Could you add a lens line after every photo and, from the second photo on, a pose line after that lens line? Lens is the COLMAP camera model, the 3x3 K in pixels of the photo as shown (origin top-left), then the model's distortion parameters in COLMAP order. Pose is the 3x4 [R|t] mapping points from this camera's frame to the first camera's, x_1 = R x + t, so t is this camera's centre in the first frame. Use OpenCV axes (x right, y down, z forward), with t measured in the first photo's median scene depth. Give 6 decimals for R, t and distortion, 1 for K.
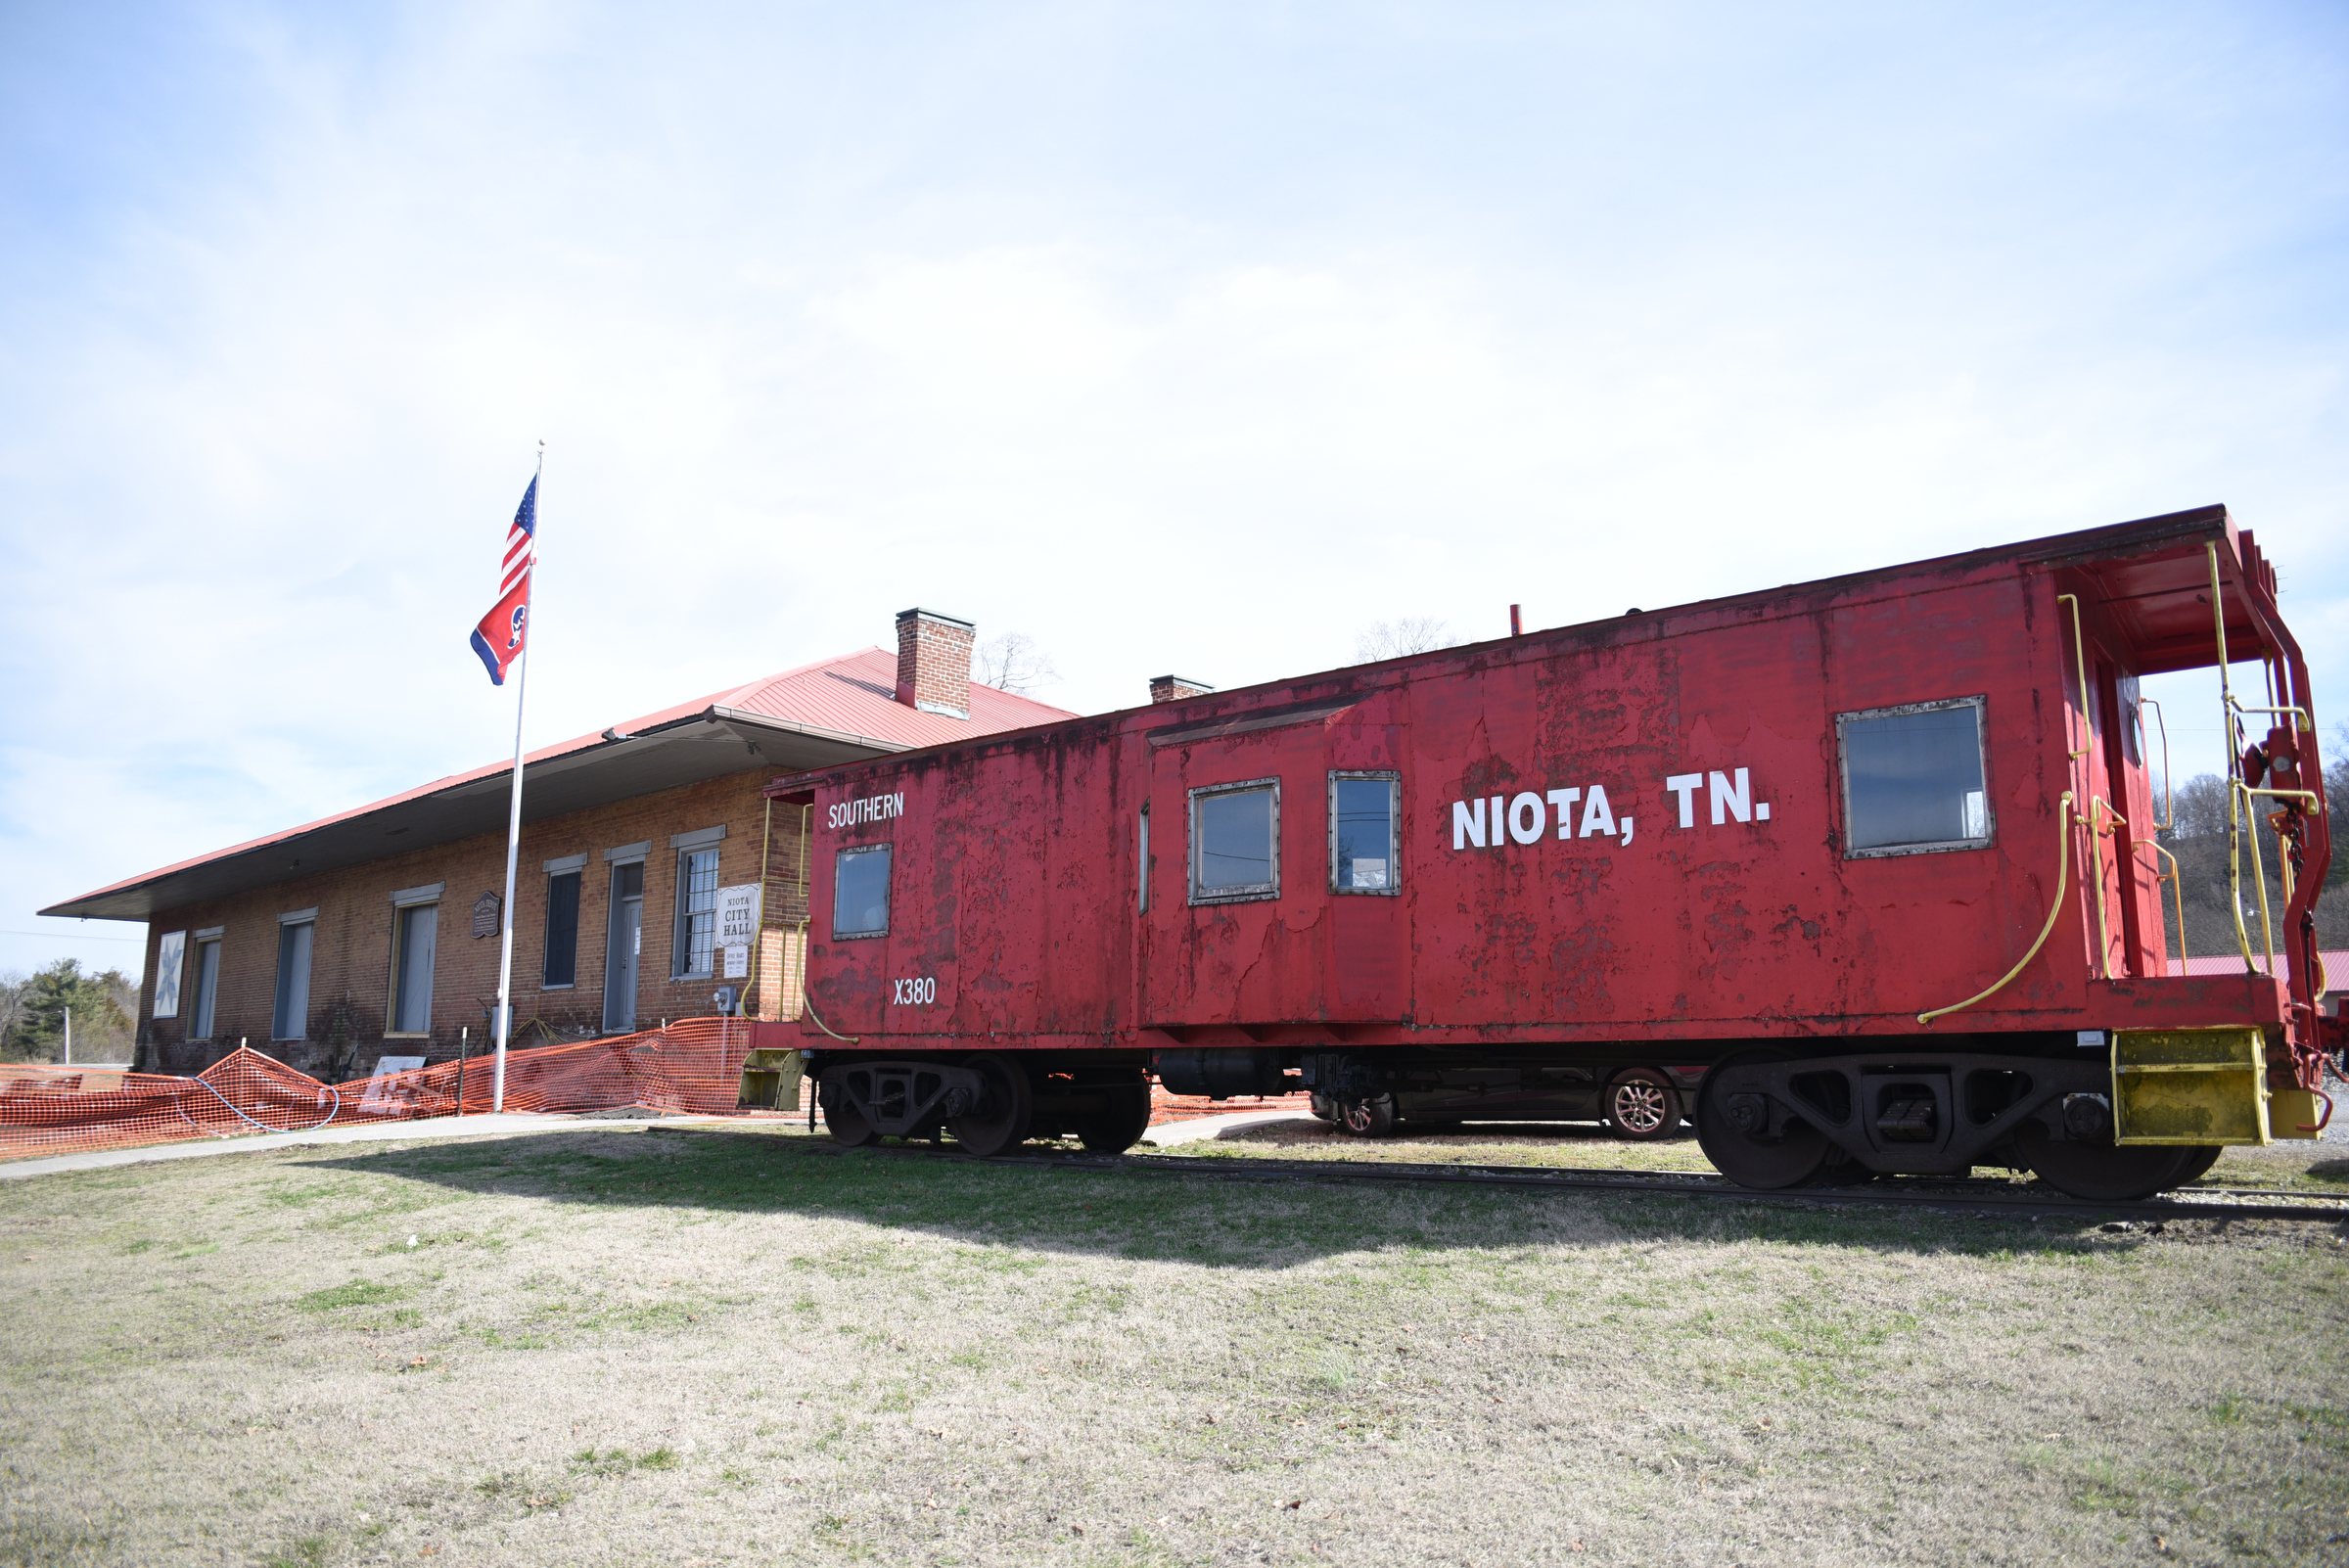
lens RADIAL K [[1573.1, 0, 1176.9], [0, 1573.1, 794.8], [0, 0, 1]] dist [-0.067085, 0.006071]
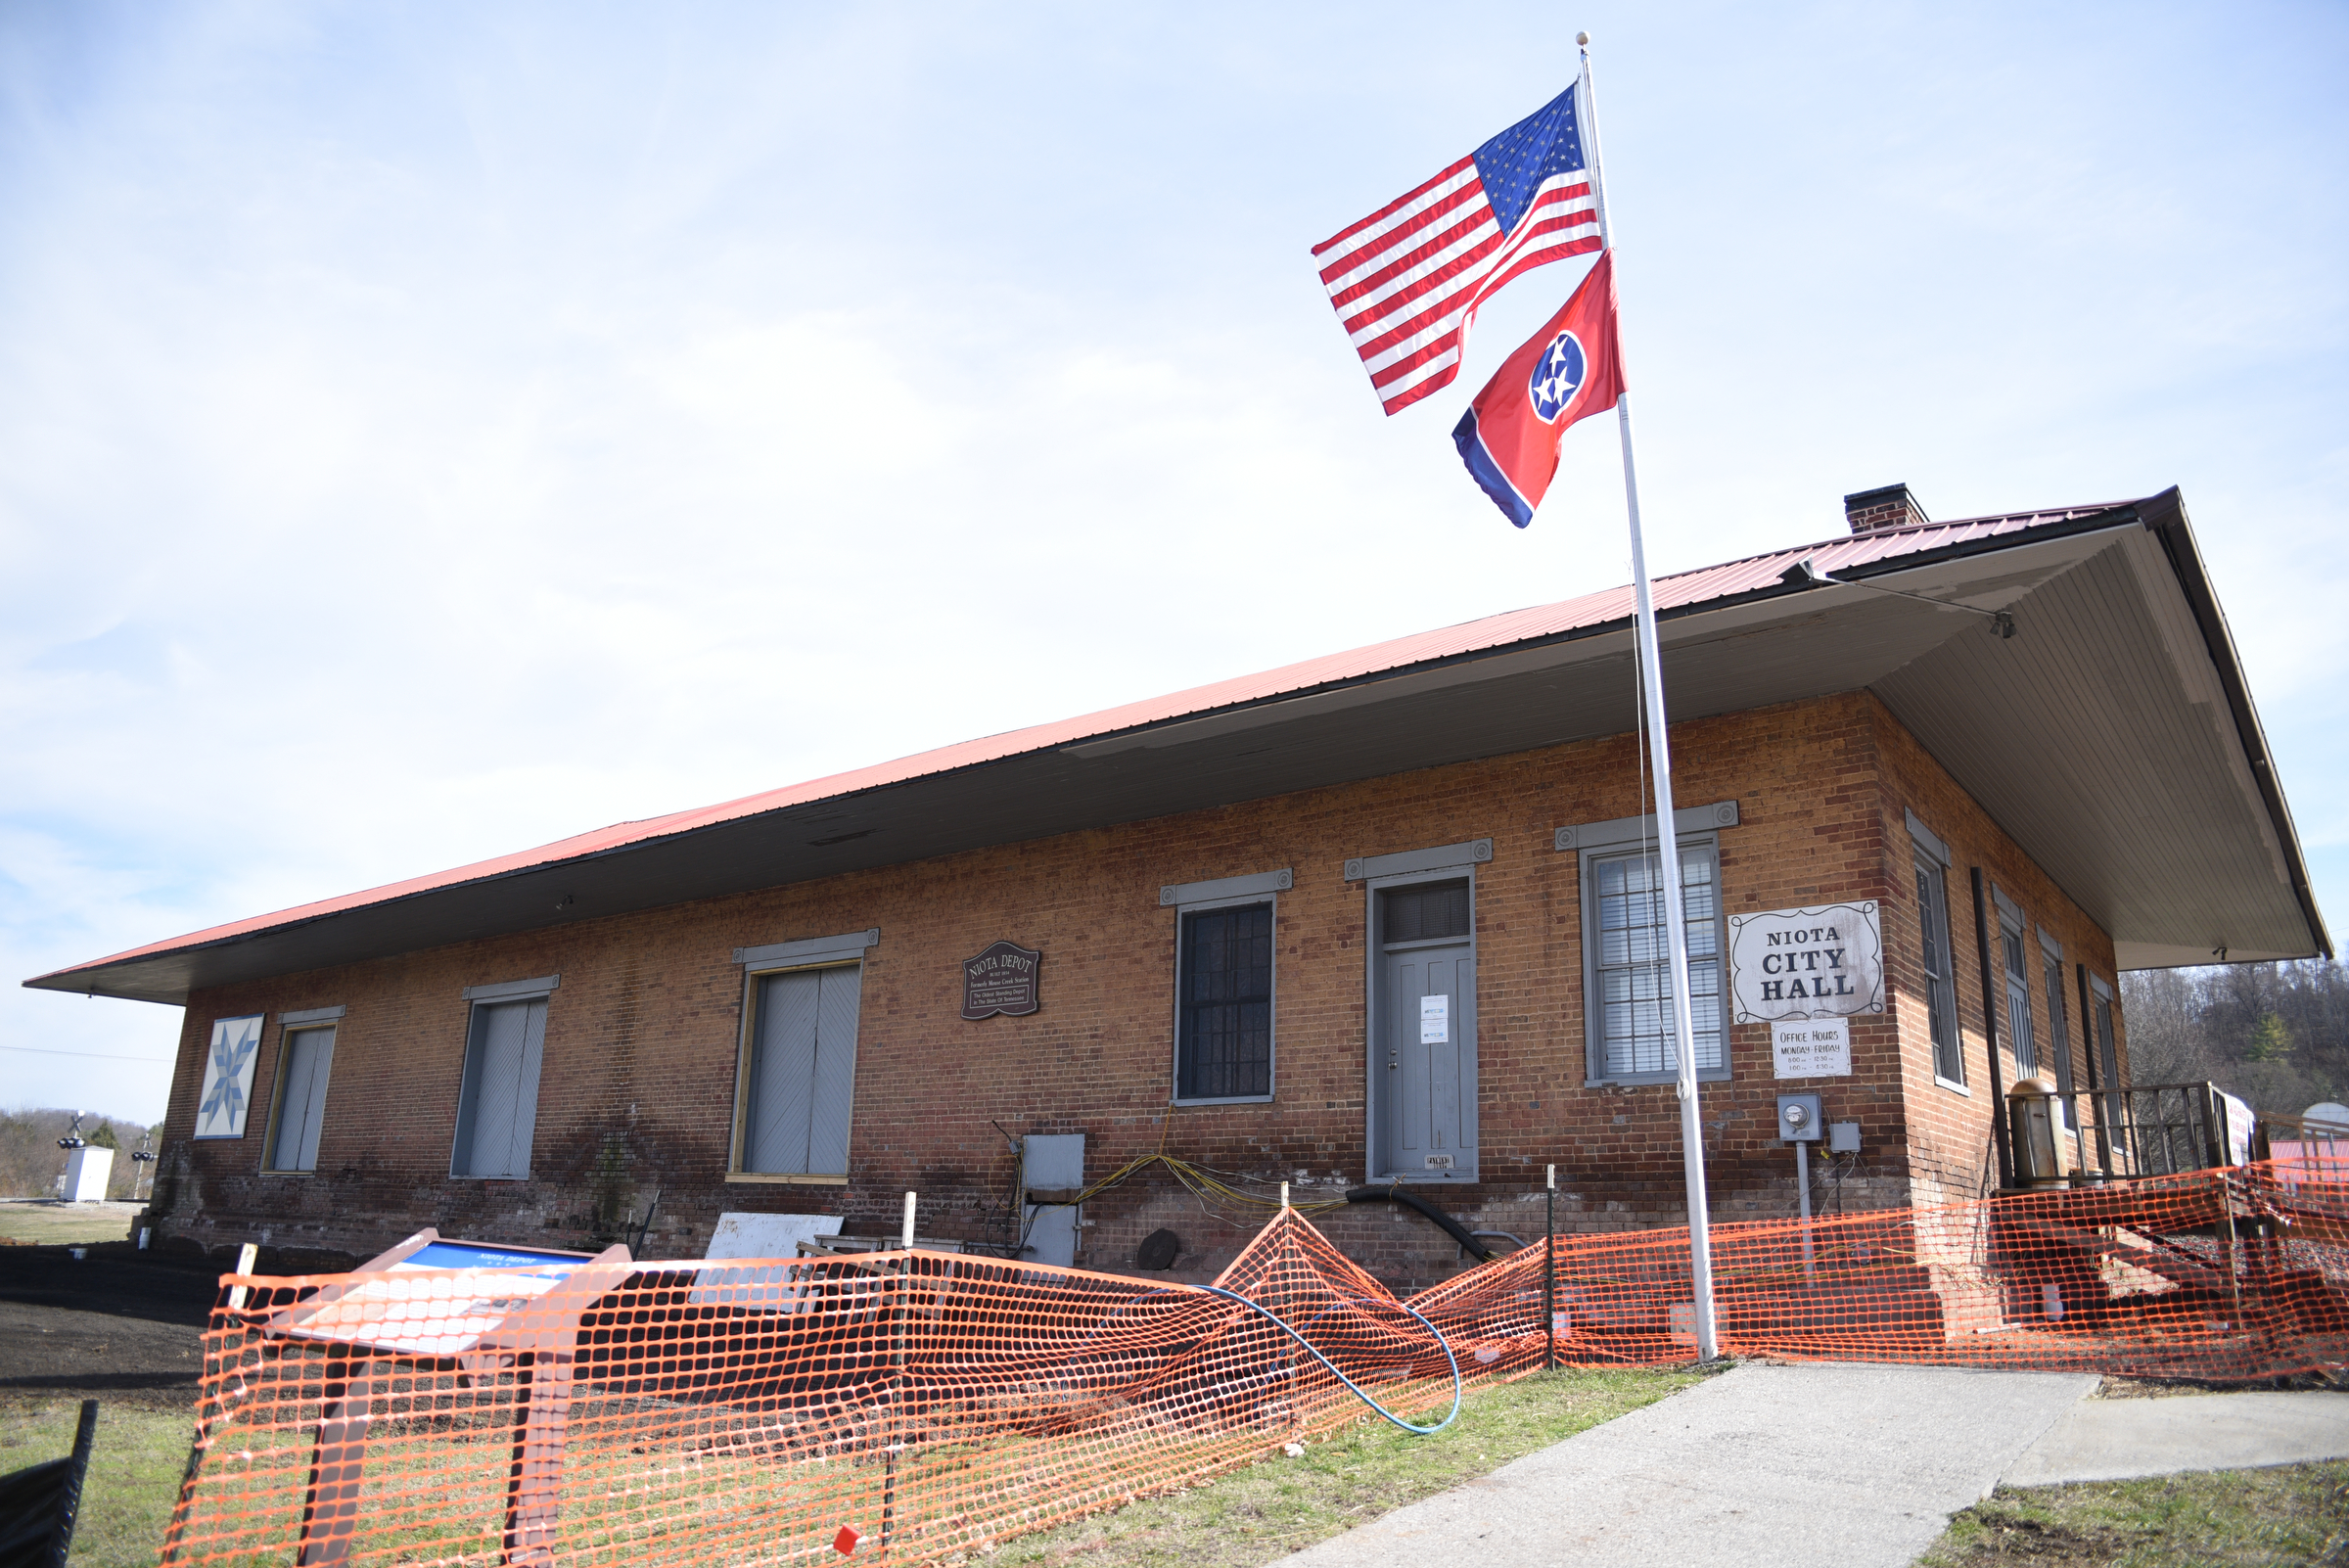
lens RADIAL K [[1573.1, 0, 1177.4], [0, 1573.1, 785.3], [0, 0, 1]] dist [-0.067085, 0.006071]
pose [[0.996052, 0.046895, 0.075381, -0.407277], [-0.038646, 0.993465, -0.107392, 0.062188], [-0.079924, 0.104054, 0.991355, 0.364443]]
